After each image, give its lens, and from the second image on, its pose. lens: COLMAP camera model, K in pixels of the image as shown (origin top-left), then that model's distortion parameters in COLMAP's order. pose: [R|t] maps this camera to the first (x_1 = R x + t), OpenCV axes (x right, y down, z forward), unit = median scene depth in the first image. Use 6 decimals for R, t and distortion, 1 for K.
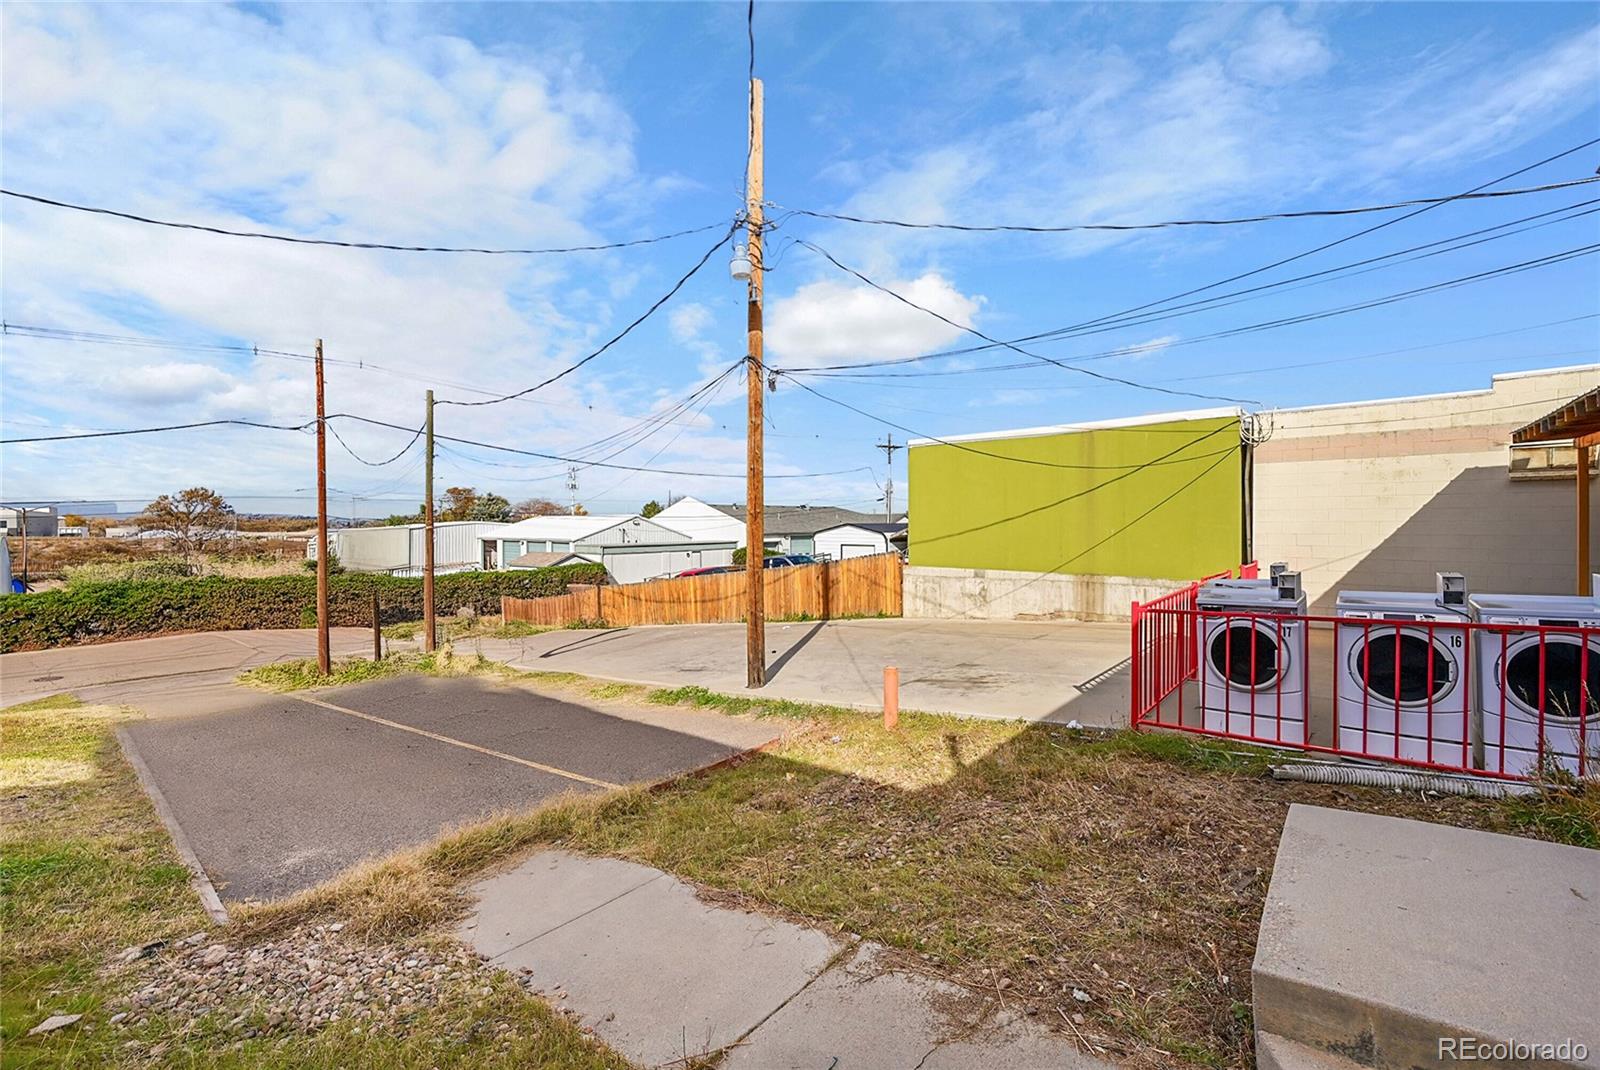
lens RADIAL K [[640.4, 0, 796.7], [0, 640.4, 539.4], [0, 0, 1]] dist [0.000603, -0.000101]
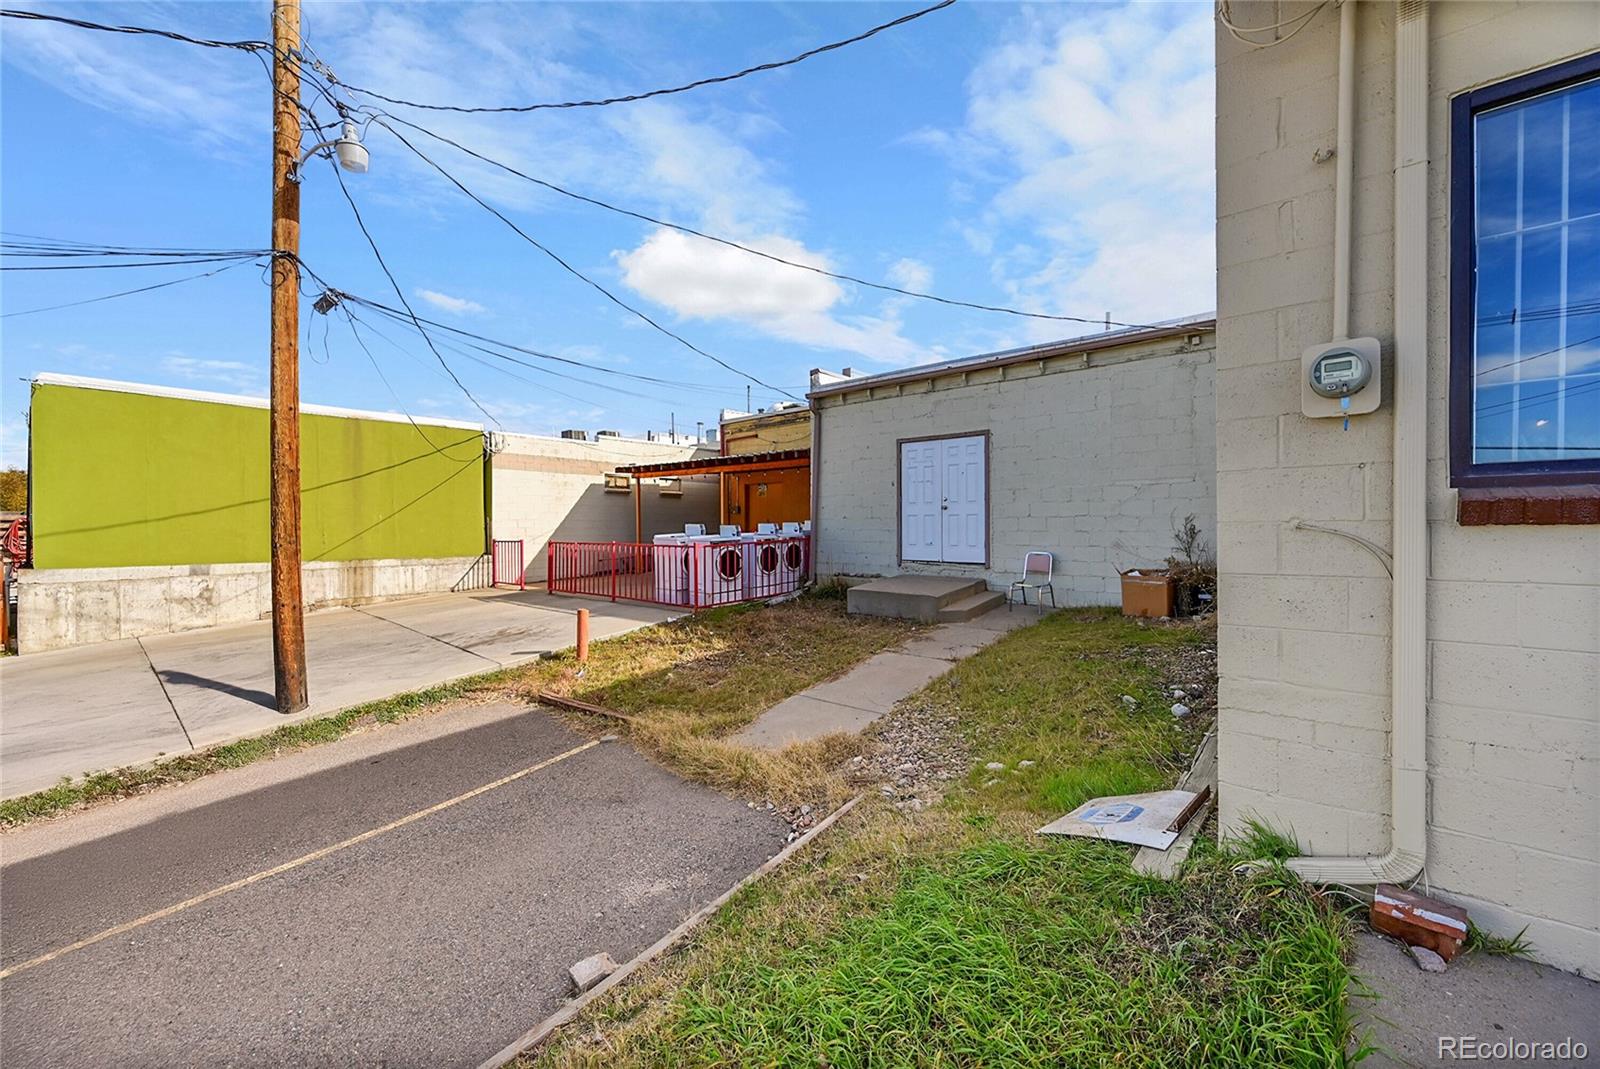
lens RADIAL K [[640.4, 0, 796.7], [0, 640.4, 538.9], [0, 0, 1]] dist [0.000603, -0.000101]
pose [[0.005520, -0.007646, 0.999956, -0.758491], [0.029959, 0.999523, 0.007477, 0.048589], [-0.999536, 0.029916, 0.005747, 0.409944]]
